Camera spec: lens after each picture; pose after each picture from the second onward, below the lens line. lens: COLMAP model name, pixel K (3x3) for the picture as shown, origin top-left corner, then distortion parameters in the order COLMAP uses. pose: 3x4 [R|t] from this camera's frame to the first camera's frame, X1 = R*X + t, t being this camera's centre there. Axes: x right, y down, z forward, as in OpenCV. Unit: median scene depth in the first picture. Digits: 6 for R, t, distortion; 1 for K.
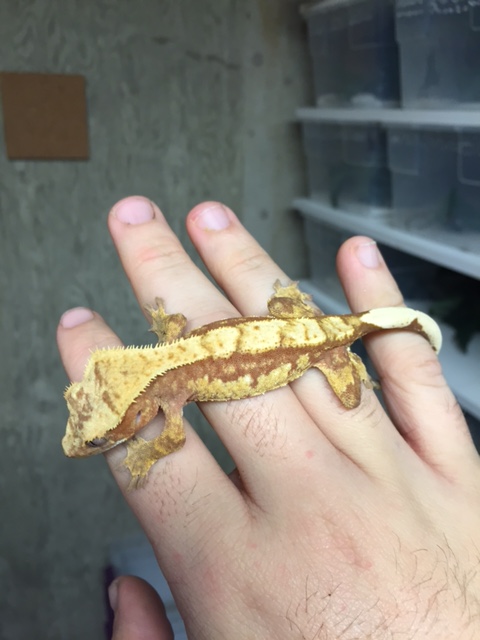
lens RADIAL K [[564.1, 0, 238.2], [0, 564.1, 311.2], [0, 0, 1]] dist [0.069136, -0.134940]
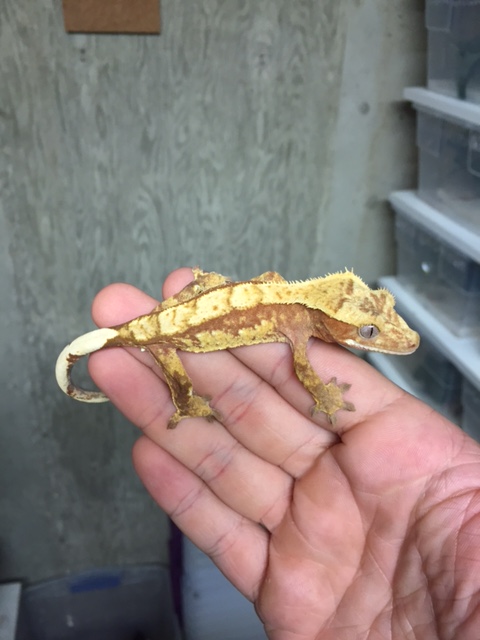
lens RADIAL K [[564.1, 0, 238.2], [0, 564.1, 319.2], [0, 0, 1]] dist [0.069136, -0.134940]
pose [[0.992883, 0.055675, -0.105277, -0.037133], [-0.037599, 0.985327, 0.166482, 0.001037], [0.113001, -0.161339, 0.980408, 0.125713]]
